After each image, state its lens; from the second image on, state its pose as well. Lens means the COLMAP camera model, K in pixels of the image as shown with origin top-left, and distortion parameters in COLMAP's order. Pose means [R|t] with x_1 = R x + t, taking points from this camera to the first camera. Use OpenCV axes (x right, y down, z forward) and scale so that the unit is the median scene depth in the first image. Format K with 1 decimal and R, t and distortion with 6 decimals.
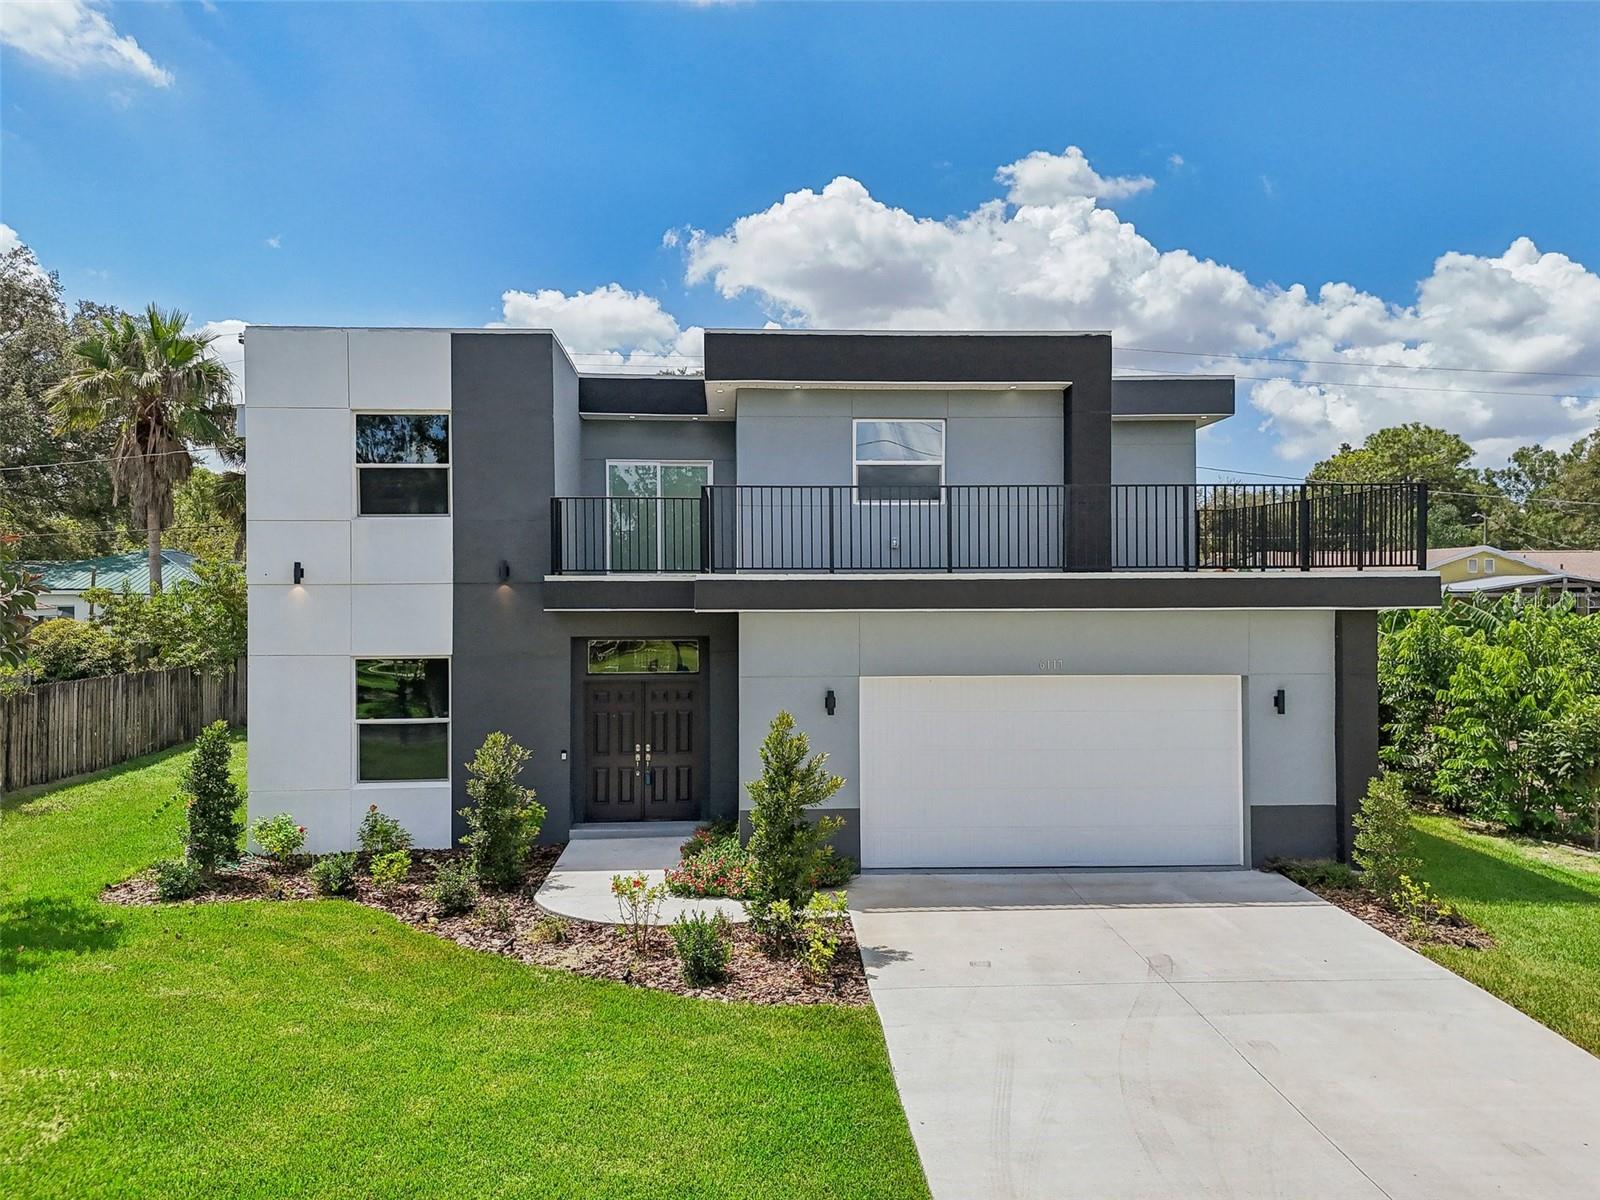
lens RADIAL K [[1126.5, 0, 800.1], [0, 1126.5, 583.5], [0, 0, 1]] dist [0.036056, -0.003019]
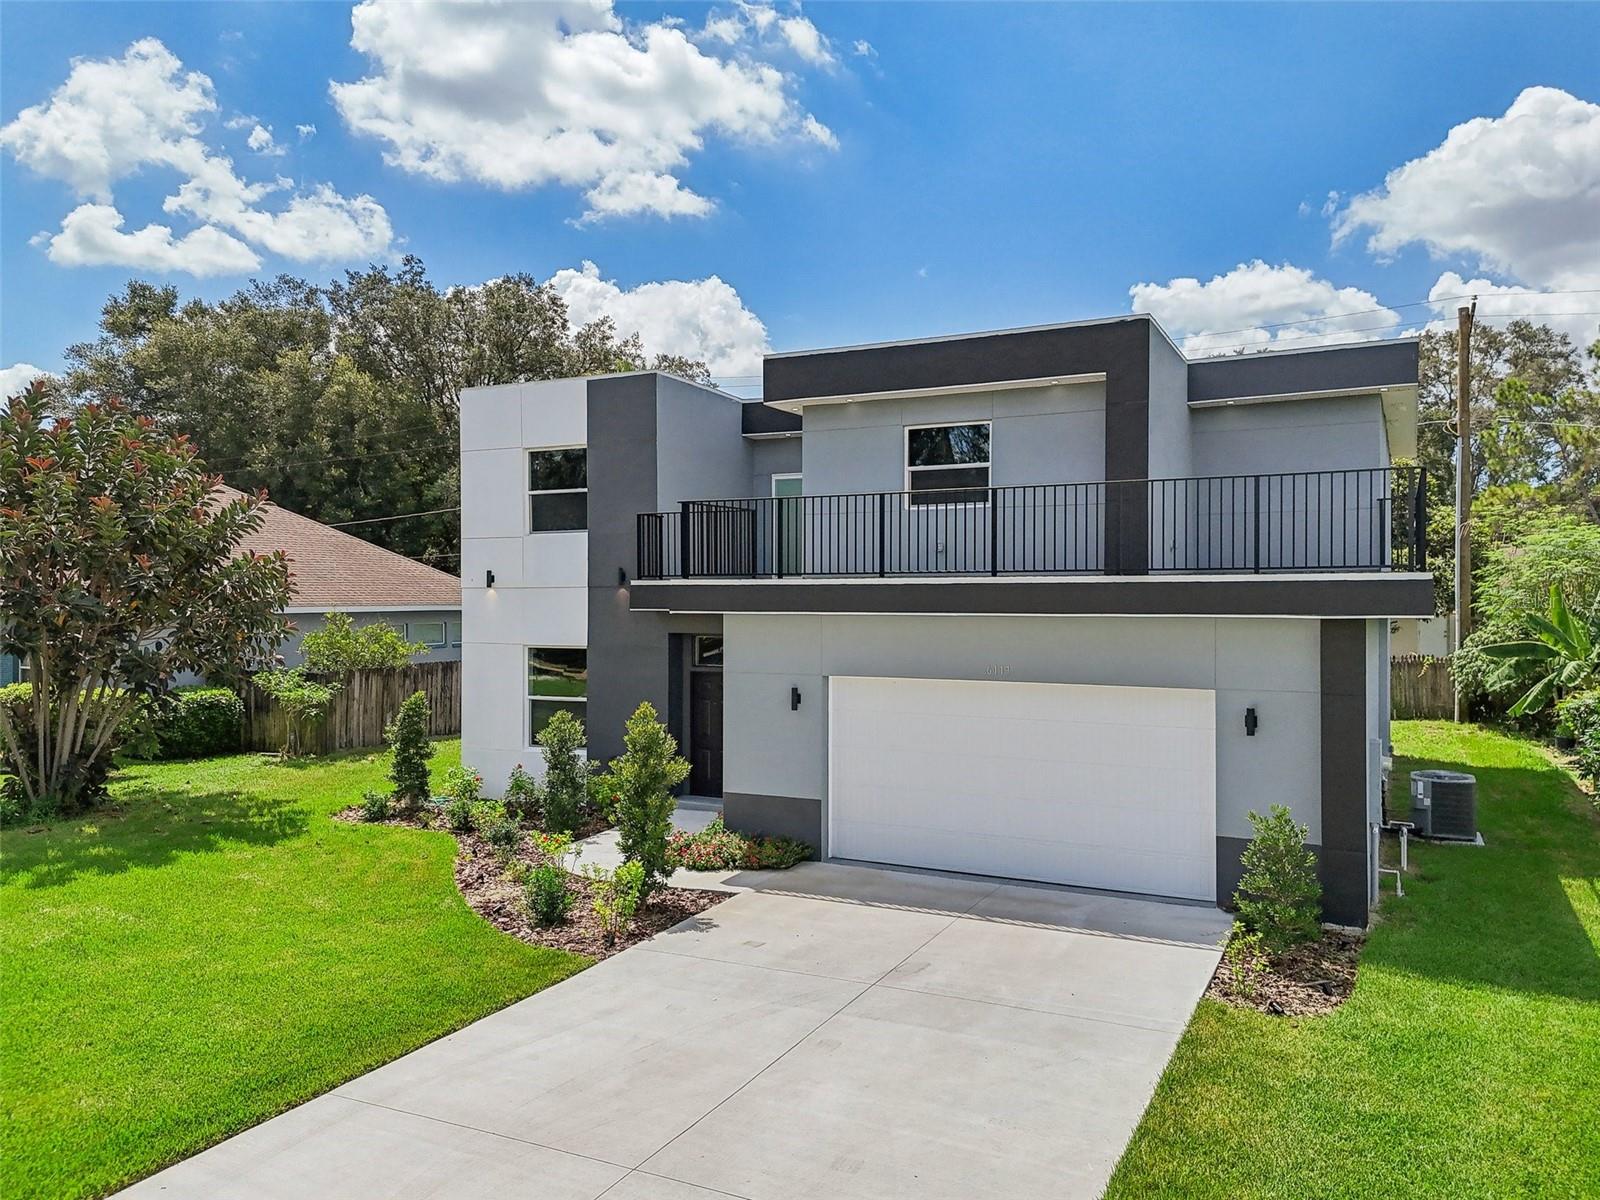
lens RADIAL K [[1113.1, 0, 800.0], [0, 1113.1, 600.0], [0, 0, 1]] dist [0.037209, -0.000625]
pose [[0.884113, 0.005814, -0.467237, 0.456022], [0.001231, 0.999890, 0.014771, -0.003620], [0.467272, -0.013634, 0.884009, 0.058590]]
